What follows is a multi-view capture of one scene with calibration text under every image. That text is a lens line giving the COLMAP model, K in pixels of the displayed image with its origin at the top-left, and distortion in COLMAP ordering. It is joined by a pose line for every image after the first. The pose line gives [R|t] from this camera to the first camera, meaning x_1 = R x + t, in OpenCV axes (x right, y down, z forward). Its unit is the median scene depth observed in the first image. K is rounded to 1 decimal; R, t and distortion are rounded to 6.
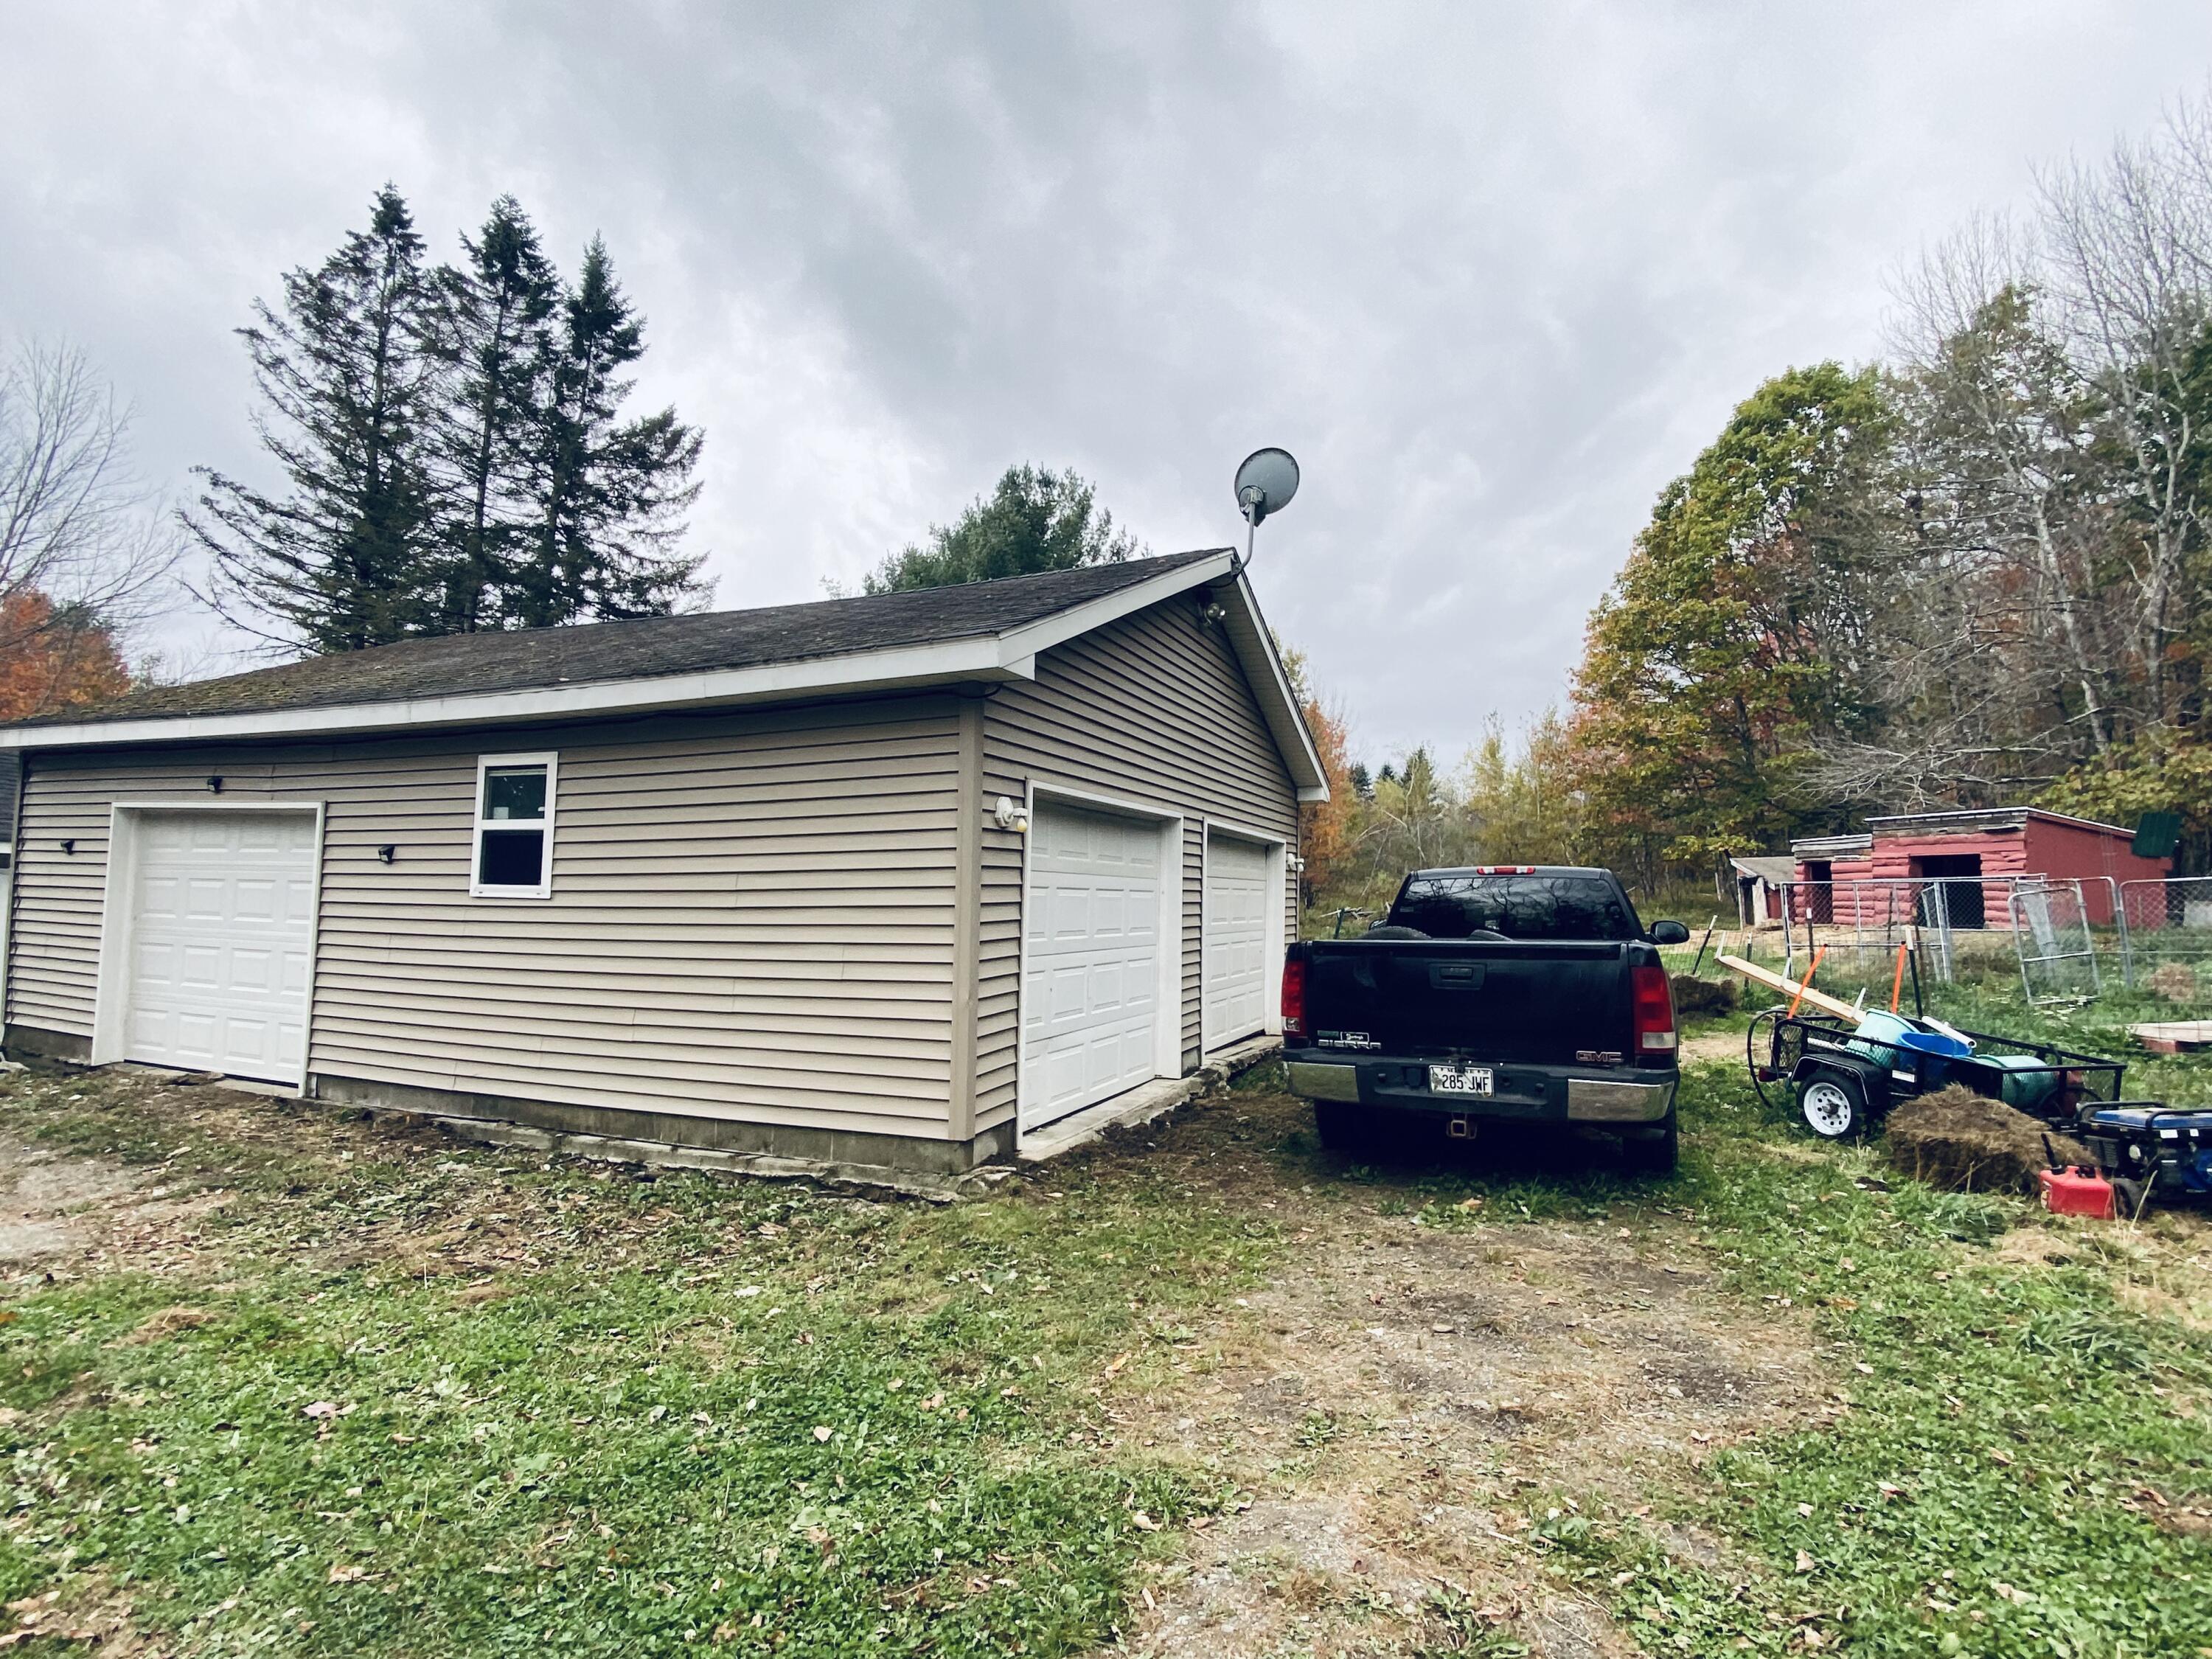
lens RADIAL K [[1032.6, 0, 1106.0], [0, 1032.6, 829.5], [0, 0, 1]] dist [0.001227, -0.013219]
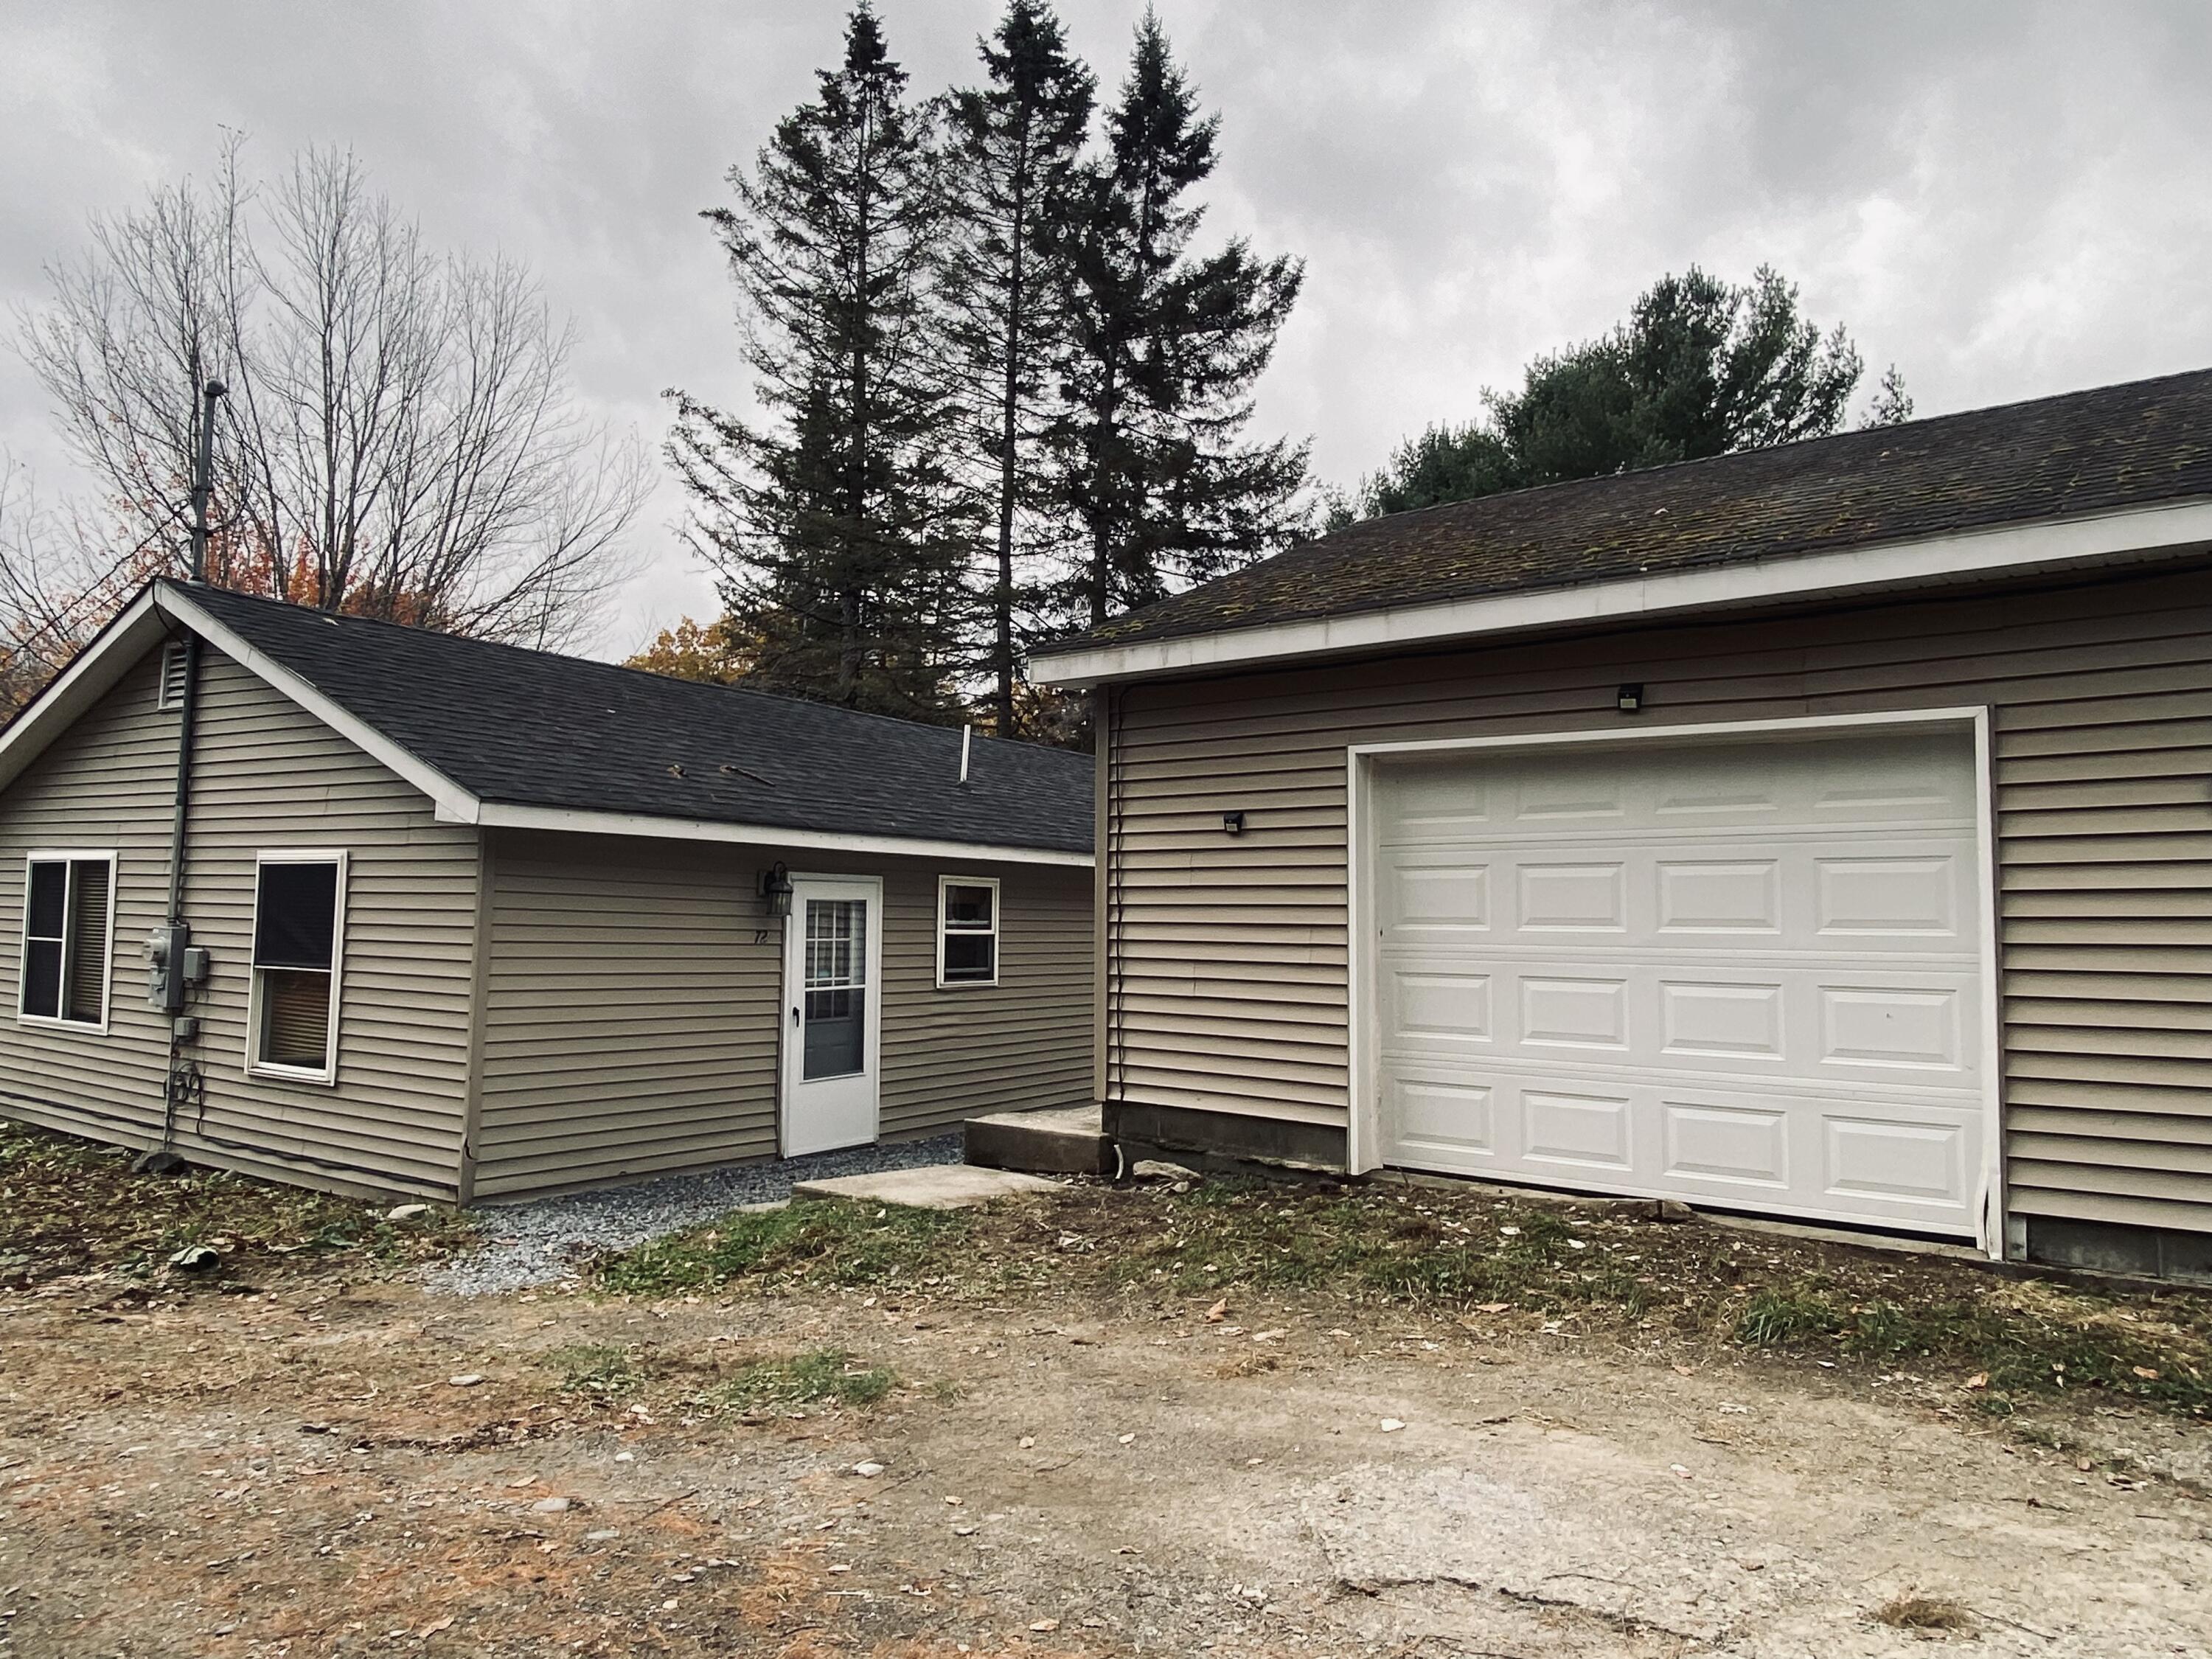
lens RADIAL K [[1391.7, 0, 1105.1], [0, 1391.7, 825.2], [0, 0, 1]] dist [0.000240, -0.000711]
pose [[0.962503, -0.030241, -0.269581, -0.273656], [0.027117, 0.999515, -0.015305, 0.009332], [0.269913, 0.007421, 0.962856, 0.048635]]
